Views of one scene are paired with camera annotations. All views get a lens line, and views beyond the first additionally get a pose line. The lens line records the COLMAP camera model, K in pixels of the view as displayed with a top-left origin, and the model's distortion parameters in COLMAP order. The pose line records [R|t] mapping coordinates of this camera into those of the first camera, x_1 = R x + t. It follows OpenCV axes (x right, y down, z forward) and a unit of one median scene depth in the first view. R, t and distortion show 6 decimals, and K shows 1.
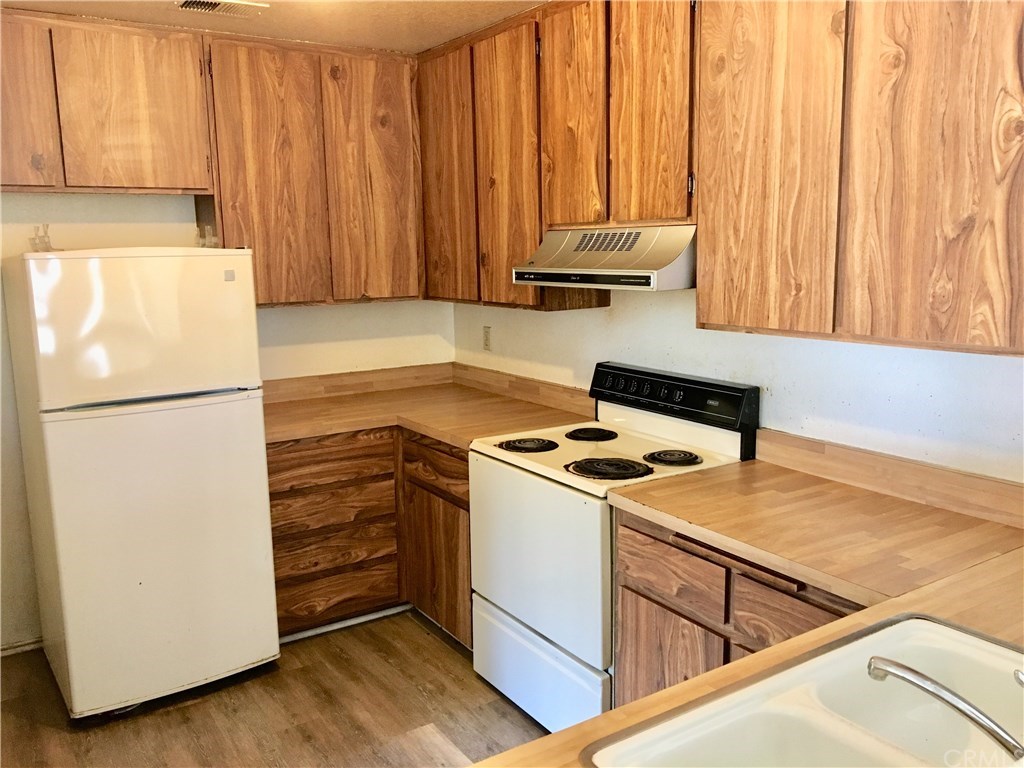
lens RADIAL K [[852.7, 0, 512.7], [0, 852.7, 386.2], [0, 0, 1]] dist [0.056183, -0.080901]
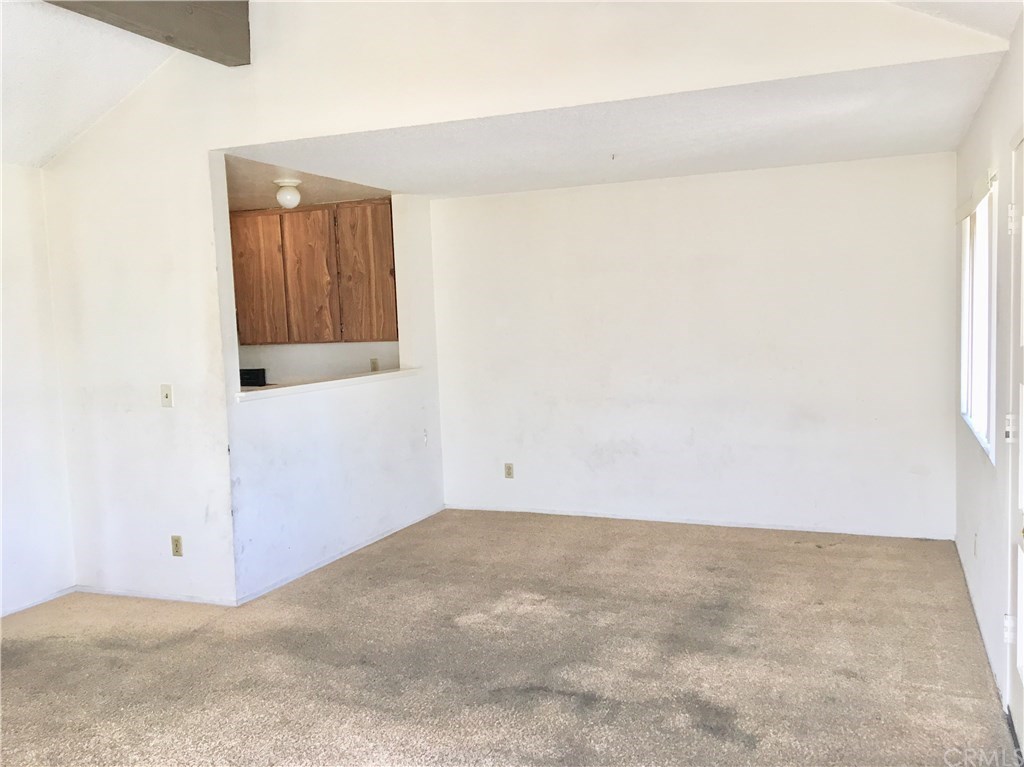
lens RADIAL K [[852.7, 0, 513.2], [0, 852.7, 384.8], [0, 0, 1]] dist [0.056183, -0.080901]
pose [[0.819499, -0.064842, 0.569401, -0.779323], [0.115906, 0.991798, -0.053872, 0.373731], [-0.561238, 0.110145, 0.820293, -2.100847]]
